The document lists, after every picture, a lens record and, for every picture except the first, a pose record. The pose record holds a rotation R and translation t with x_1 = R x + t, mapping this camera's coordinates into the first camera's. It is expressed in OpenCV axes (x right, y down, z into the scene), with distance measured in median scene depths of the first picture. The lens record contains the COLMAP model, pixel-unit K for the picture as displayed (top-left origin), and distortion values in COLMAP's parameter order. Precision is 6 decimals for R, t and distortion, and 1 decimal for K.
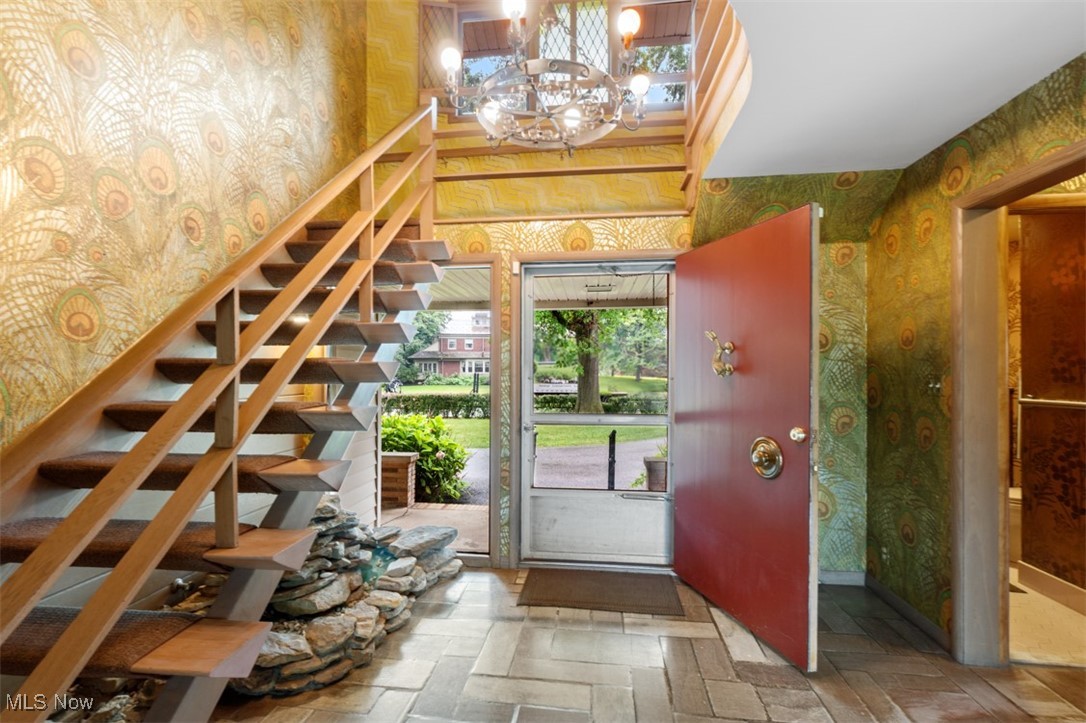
lens RADIAL K [[477.9, 0, 533.8], [0, 477.9, 361.0], [0, 0, 1]] dist [-0.001828, 0.000828]
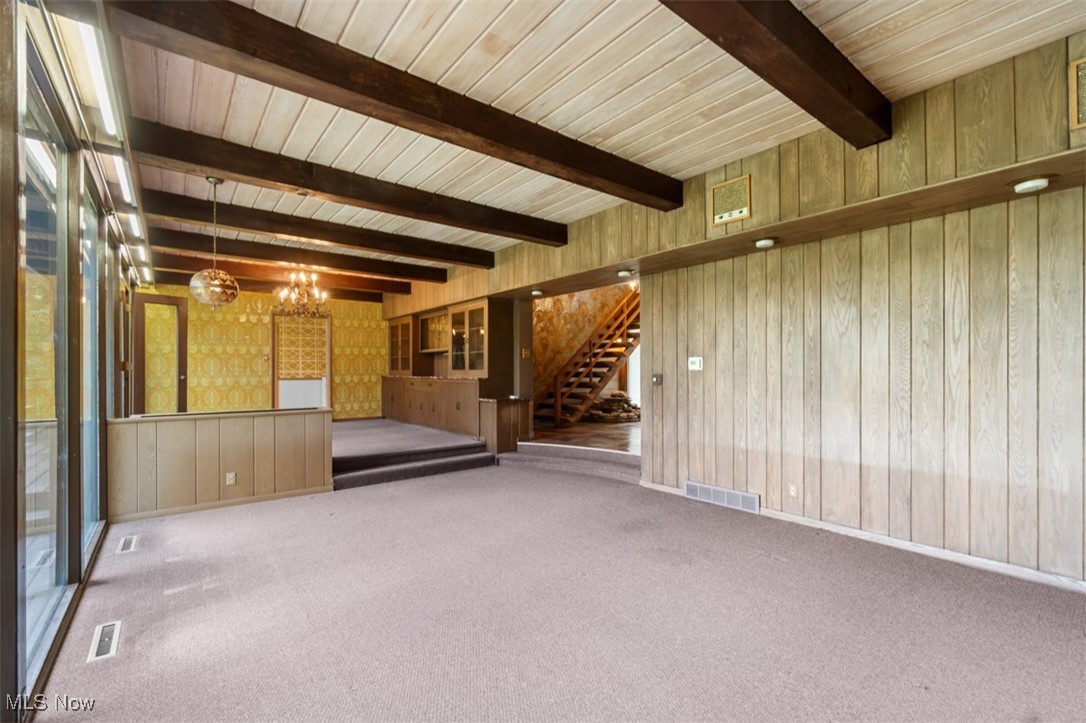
lens RADIAL K [[477.9, 0, 538.8], [0, 477.9, 366.5], [0, 0, 1]] dist [-0.001828, 0.000828]
pose [[0.703526, -0.009349, -0.710608, 2.298693], [0.009963, 0.999945, -0.003292, 0.149063], [0.710600, -0.004763, 0.703580, -2.683337]]
